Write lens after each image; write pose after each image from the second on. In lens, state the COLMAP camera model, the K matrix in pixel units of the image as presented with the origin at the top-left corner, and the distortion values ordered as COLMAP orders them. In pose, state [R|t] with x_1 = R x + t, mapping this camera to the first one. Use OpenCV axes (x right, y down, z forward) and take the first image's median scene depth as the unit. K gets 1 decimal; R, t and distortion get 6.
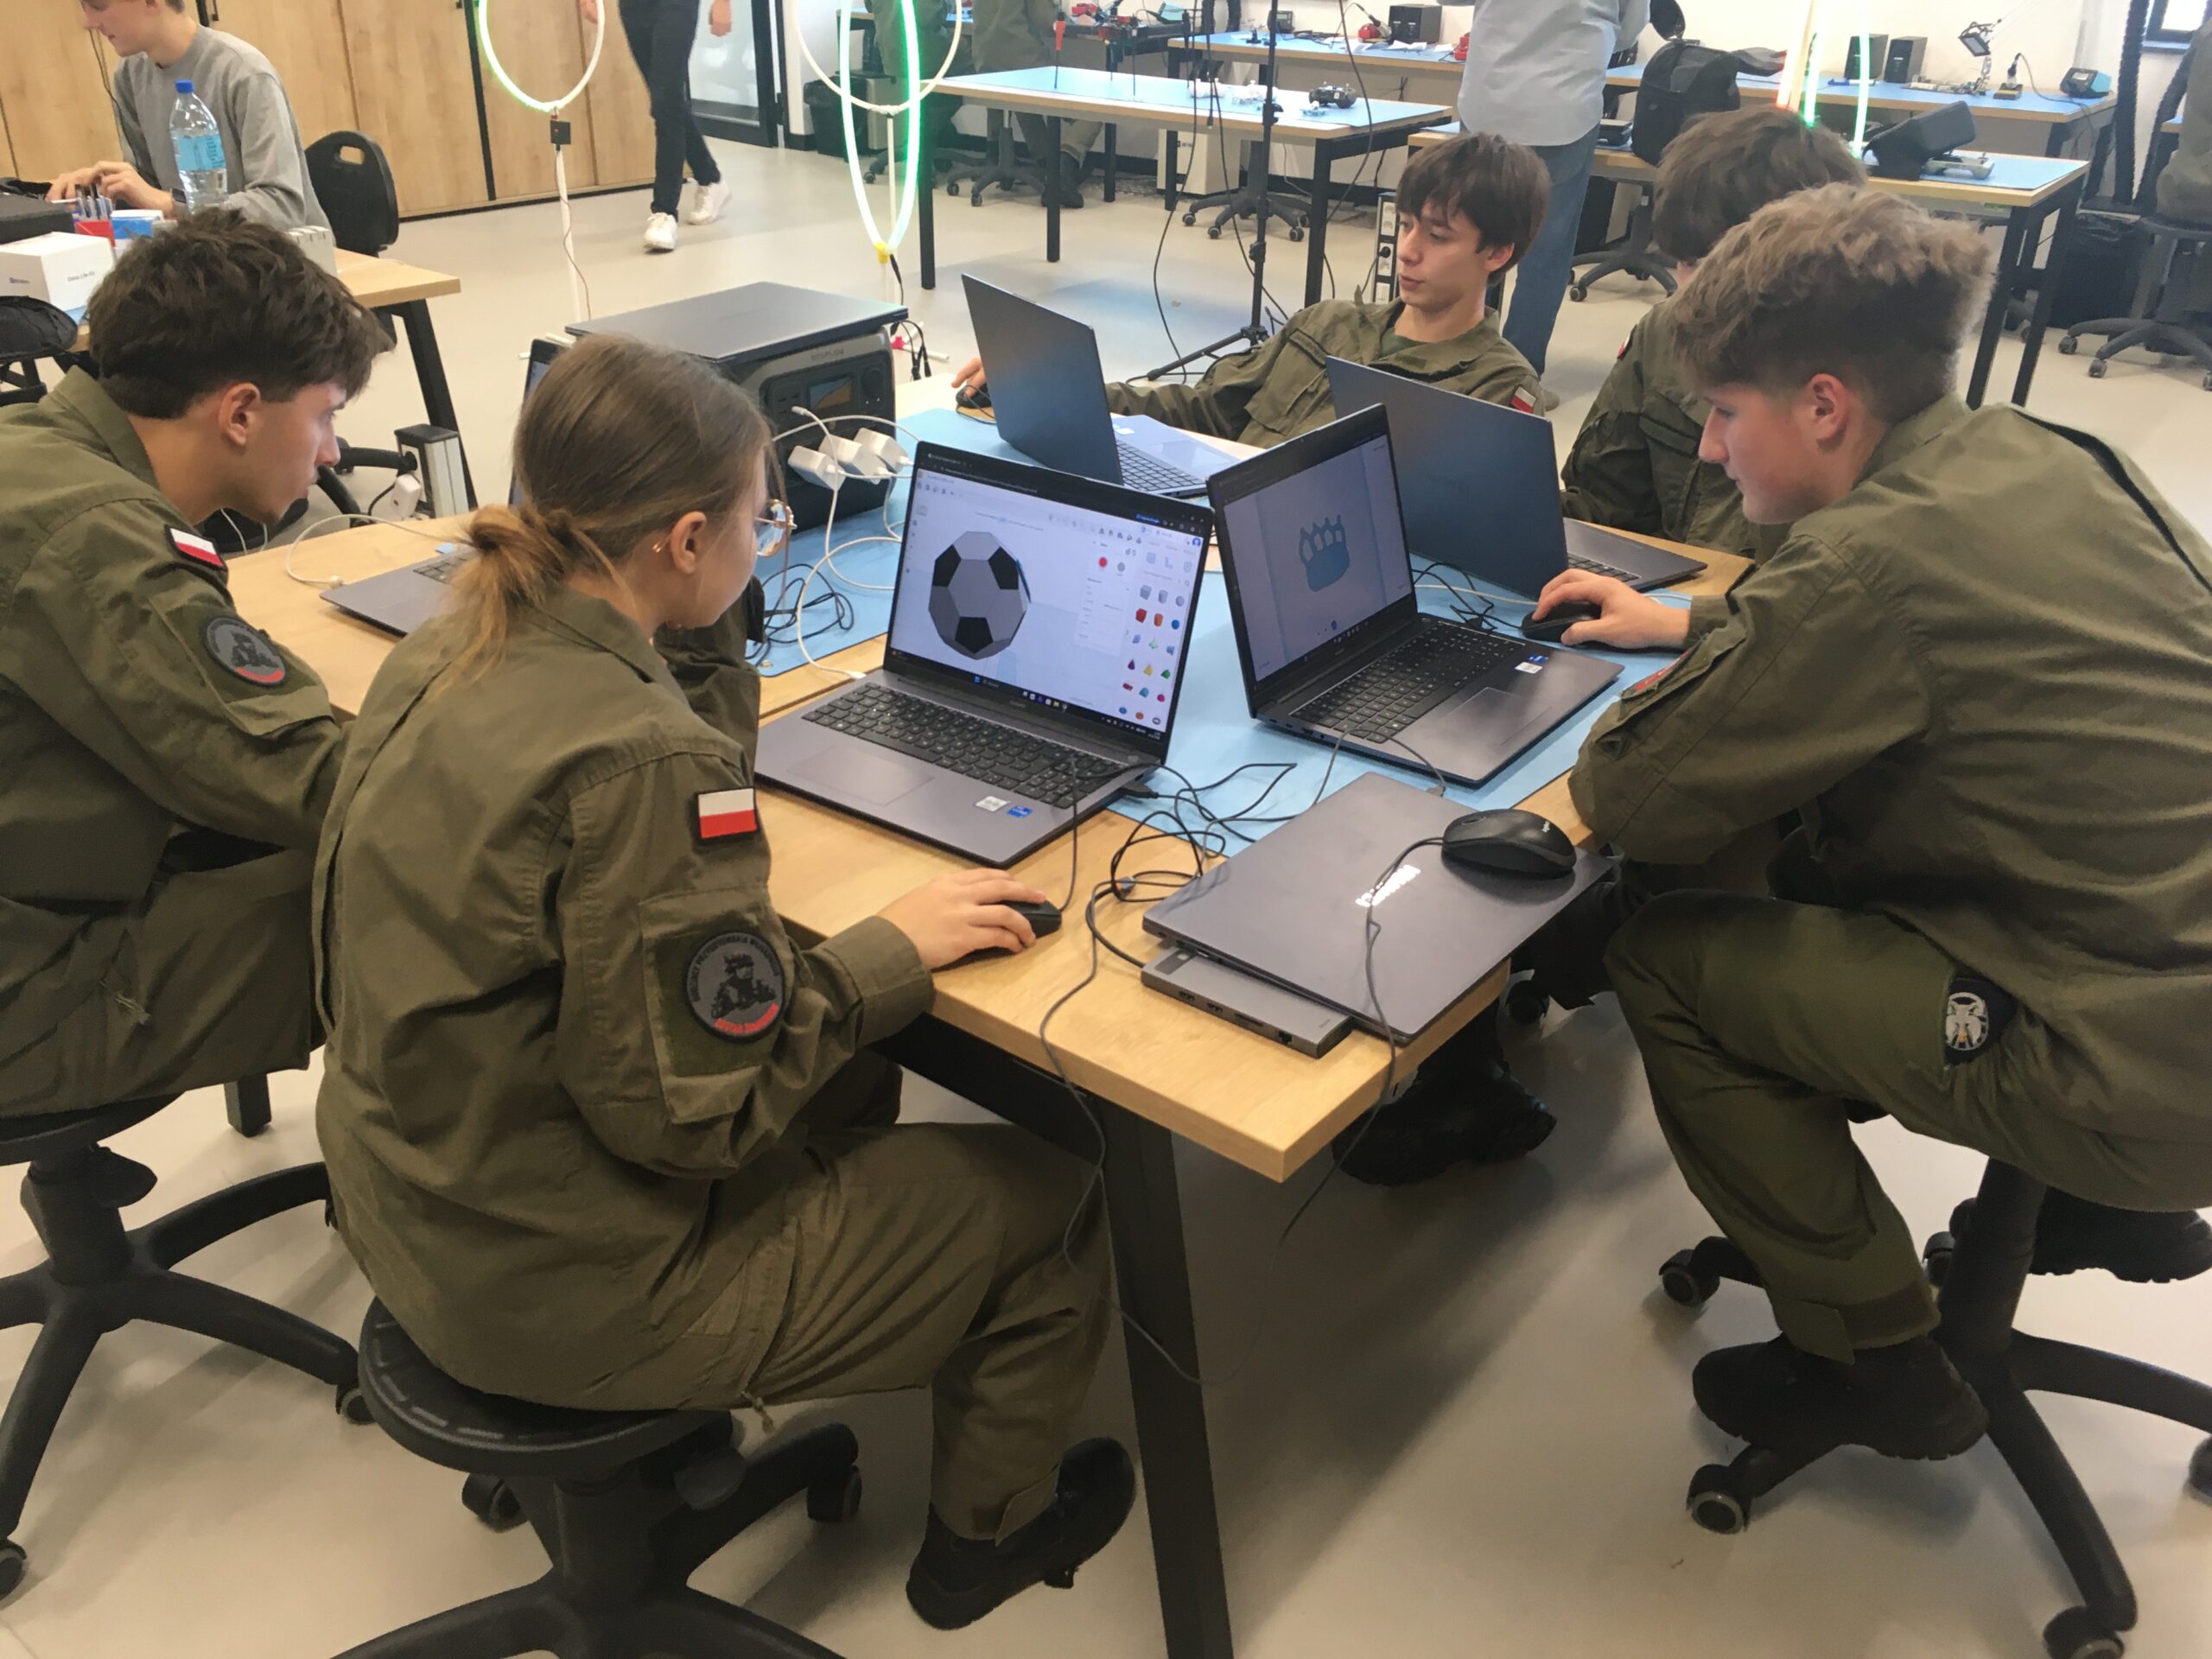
lens RADIAL K [[1879.1, 0, 1106.0], [0, 1879.1, 829.5], [0, 0, 1]] dist [0.076465, -0.091046]
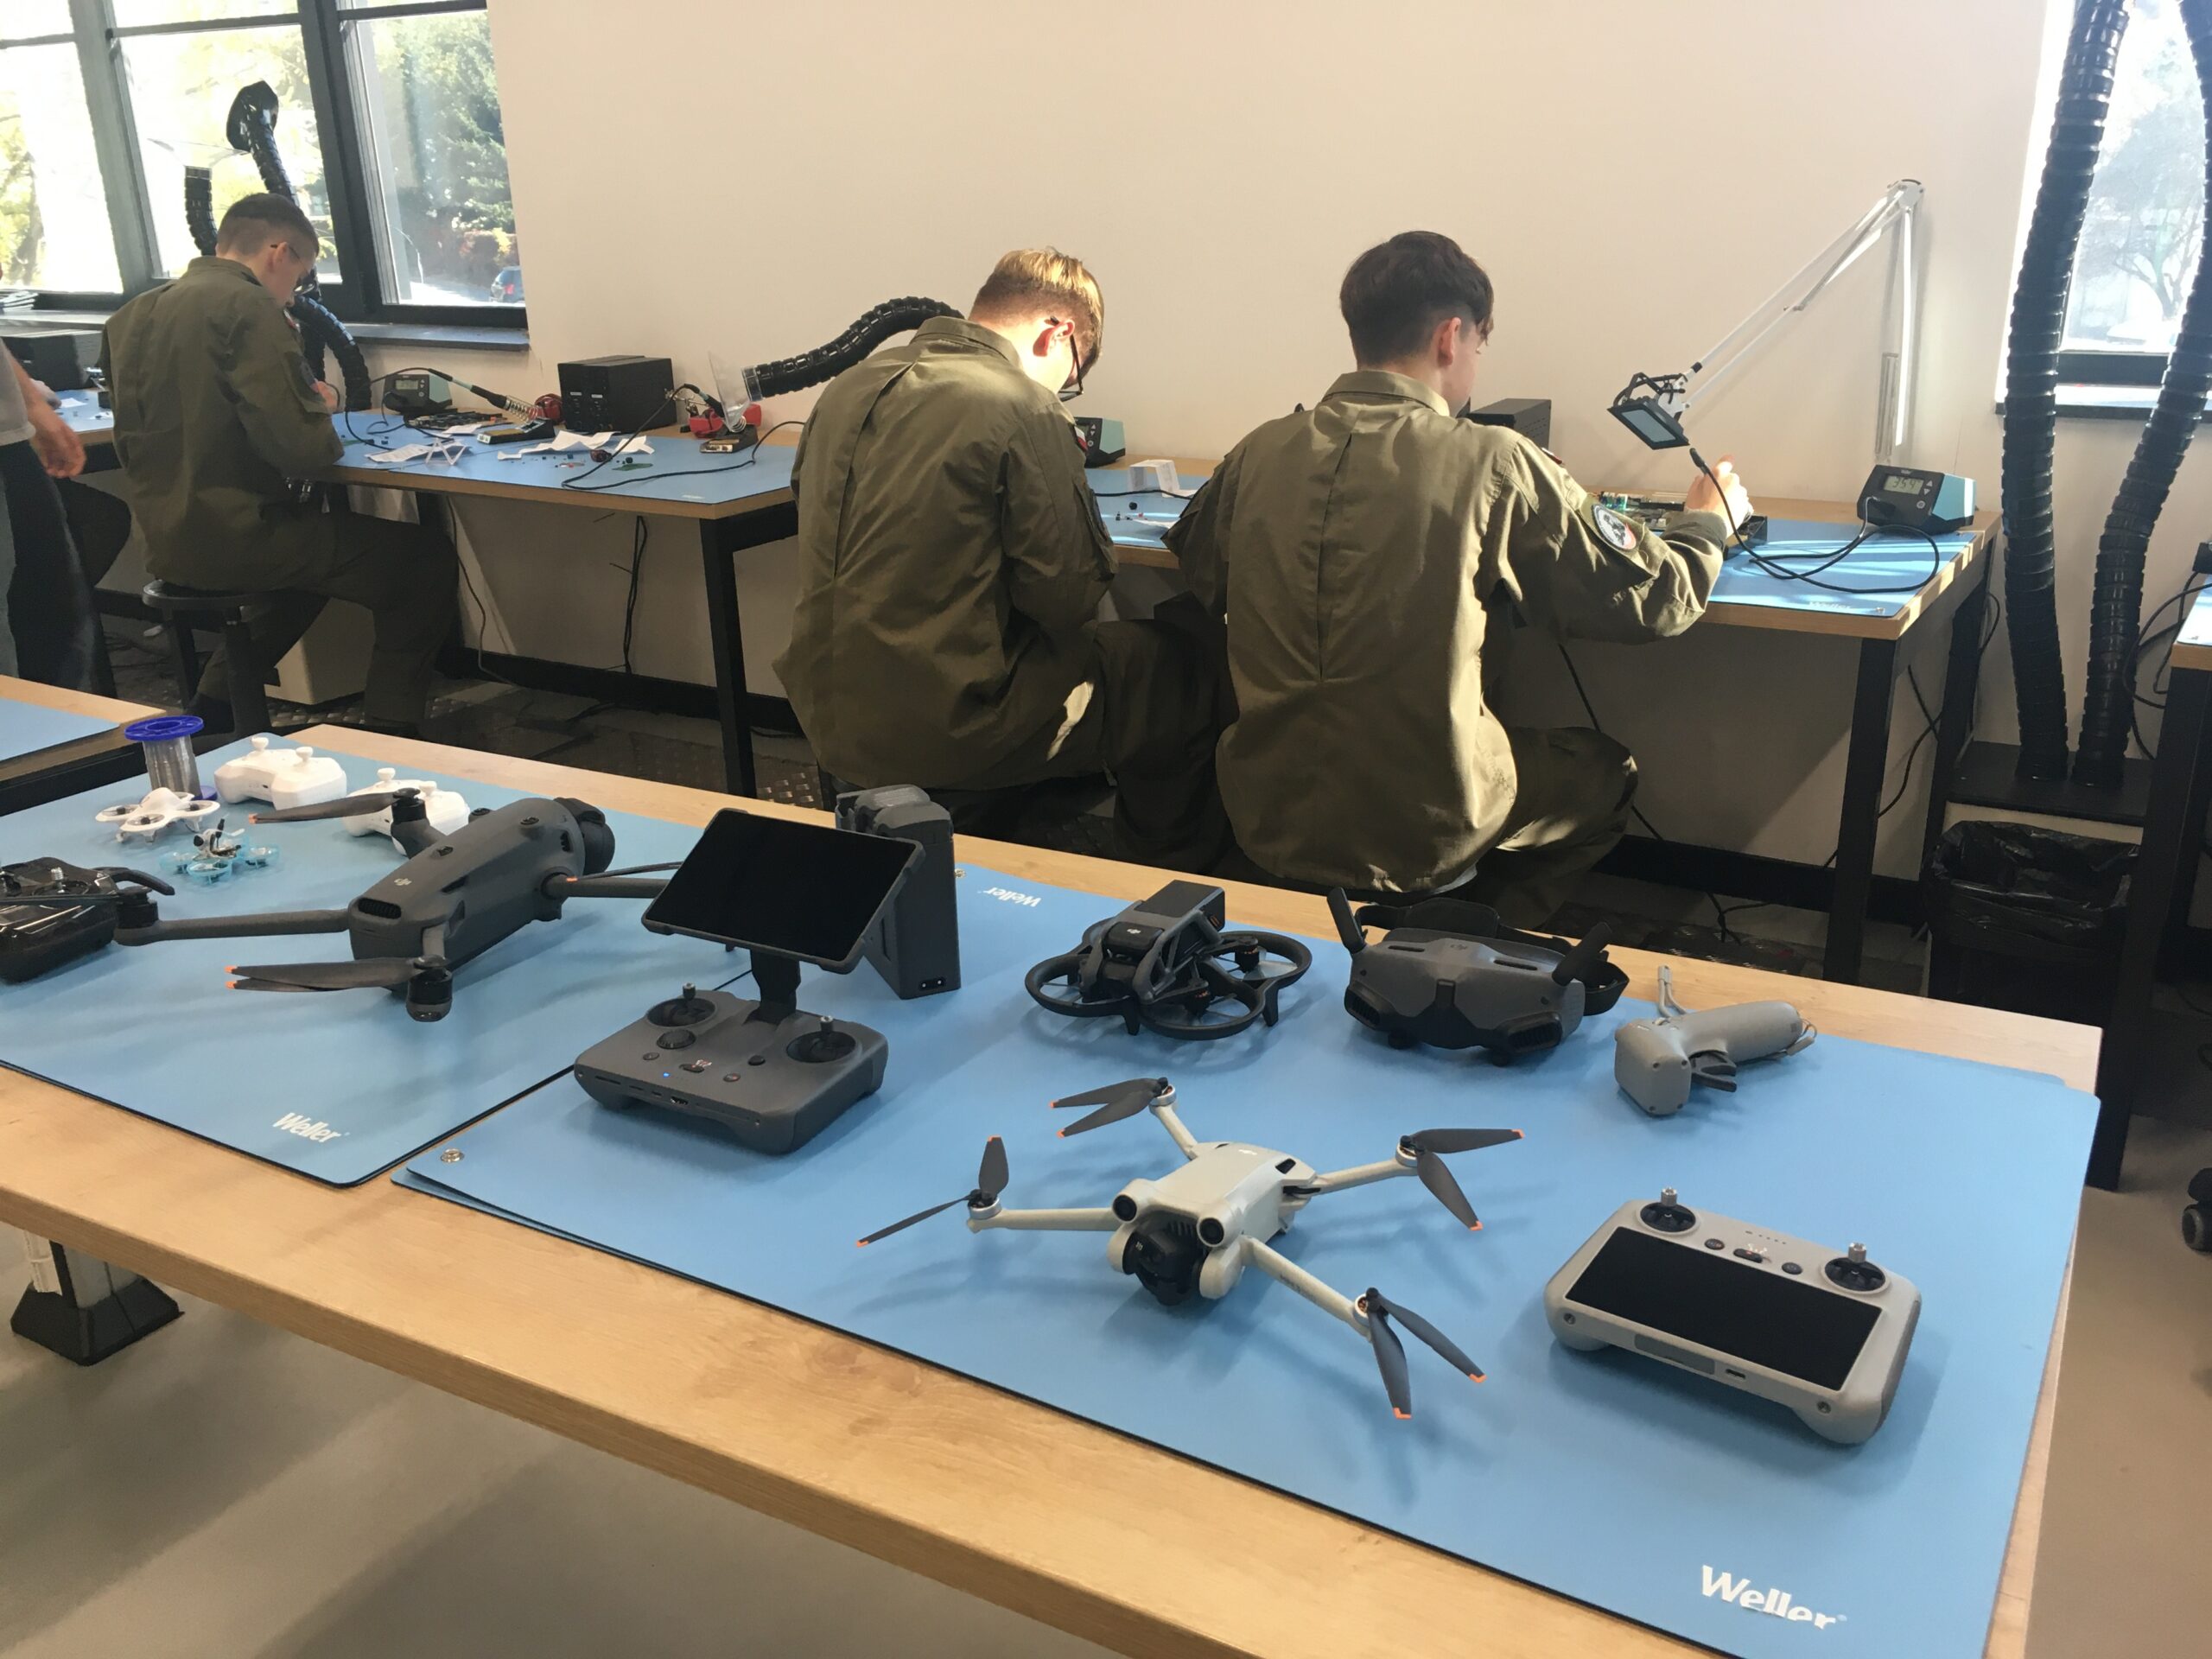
lens RADIAL K [[1879.1, 0, 1106.0], [0, 1879.1, 829.5], [0, 0, 1]] dist [0.076465, -0.091046]
pose [[0.994735, -0.074410, 0.070460, 0.299246], [0.082701, 0.988932, -0.123180, -0.280266], [-0.060514, 0.128359, 0.989880, 0.602478]]
